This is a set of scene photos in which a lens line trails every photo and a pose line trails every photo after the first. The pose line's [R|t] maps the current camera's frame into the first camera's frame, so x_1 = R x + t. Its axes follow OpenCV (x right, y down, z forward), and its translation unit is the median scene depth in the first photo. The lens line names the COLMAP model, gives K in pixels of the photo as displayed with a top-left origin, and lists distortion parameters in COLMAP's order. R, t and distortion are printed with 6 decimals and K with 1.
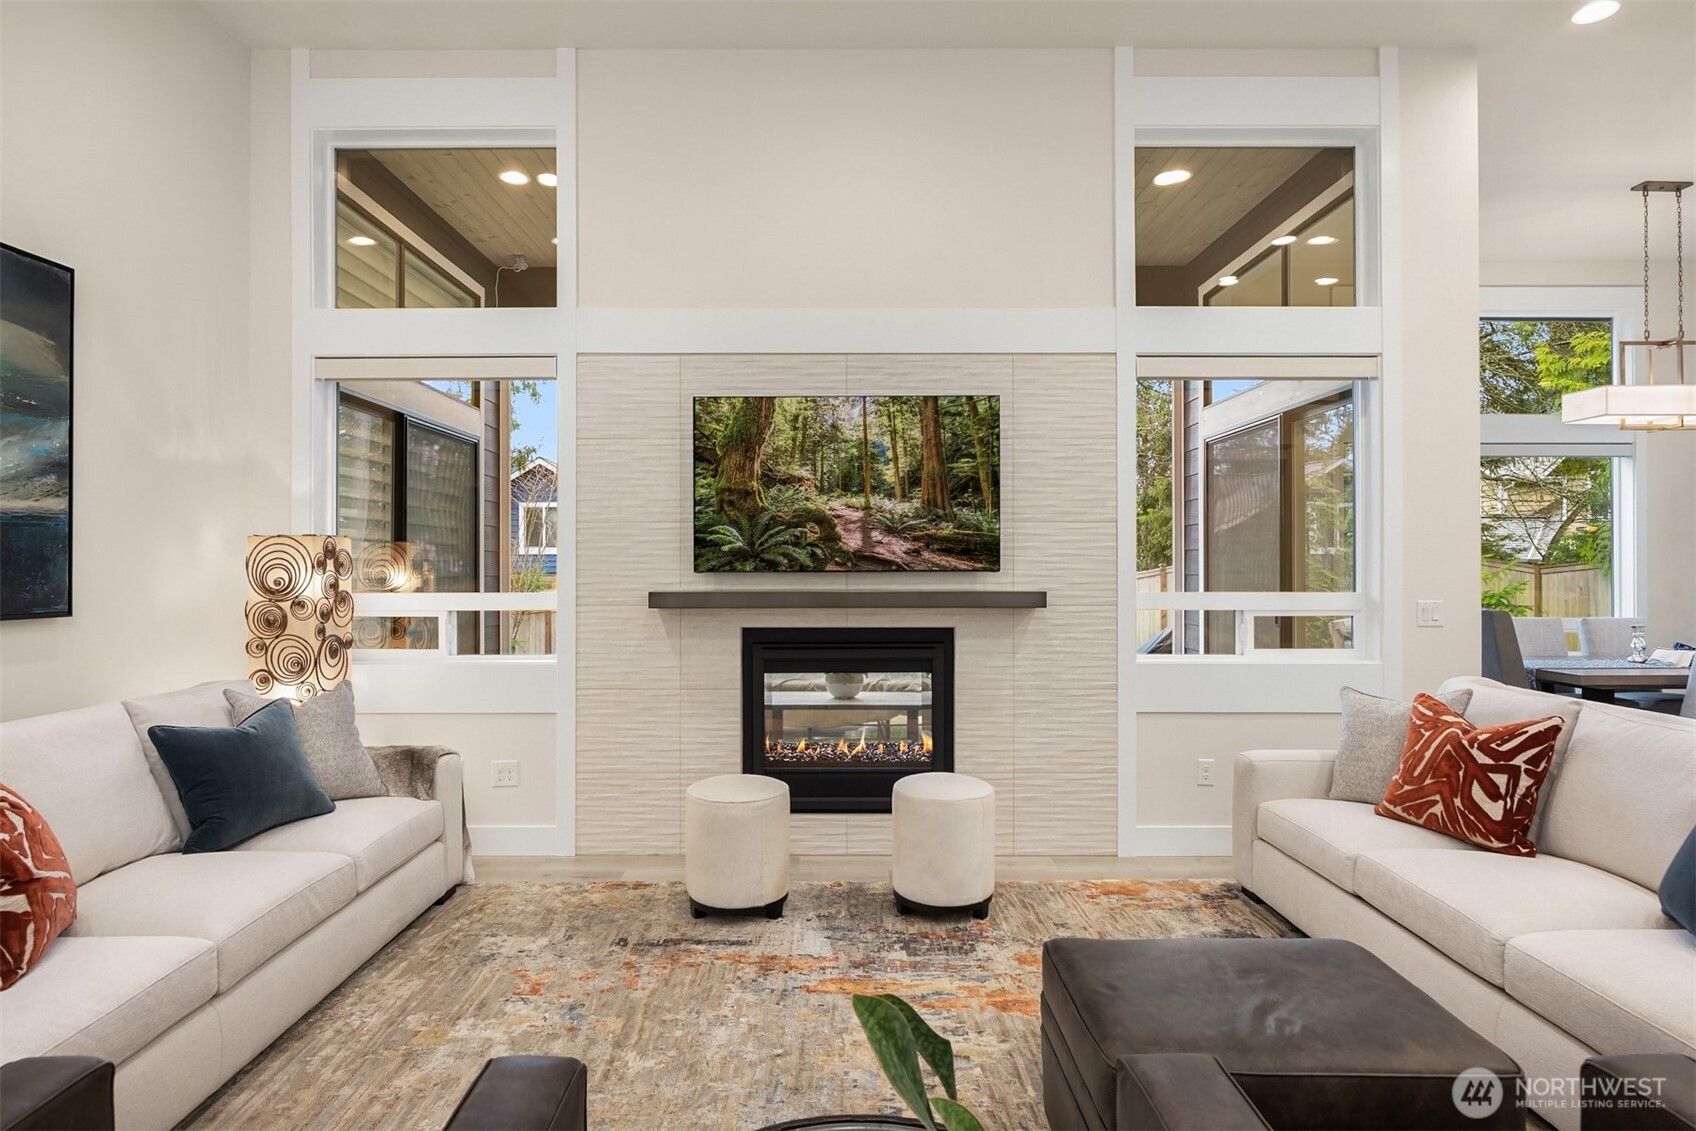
lens RADIAL K [[905.1, 0, 843.9], [0, 905.1, 556.5], [0, 0, 1]] dist [0.002514, 0.000524]
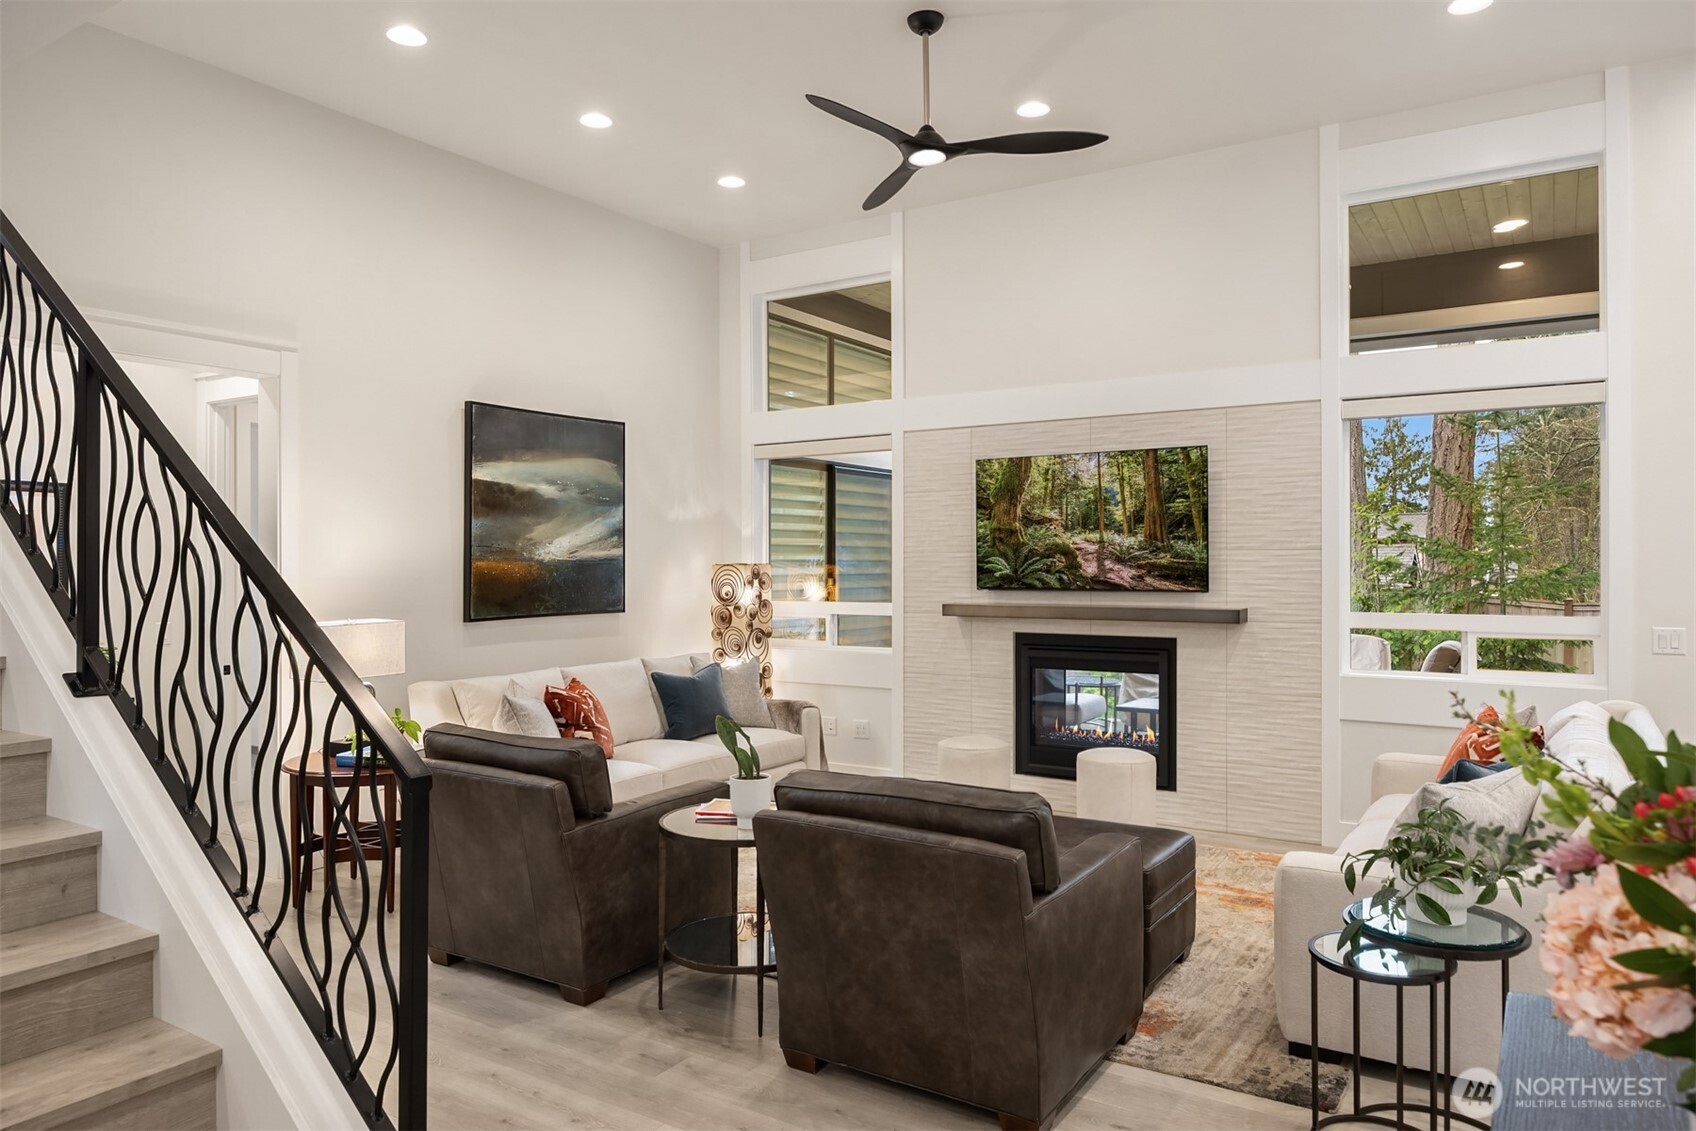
lens RADIAL K [[1124.7, 0, 848.0], [0, 1124.7, 565.5], [0, 0, 1]] dist [-0.004412, -0.001062]
pose [[0.840812, 0.000442, -0.541327, 0.575524], [0.006864, 0.999911, 0.011479, -0.039377], [0.541284, -0.013368, 0.840733, -0.505812]]
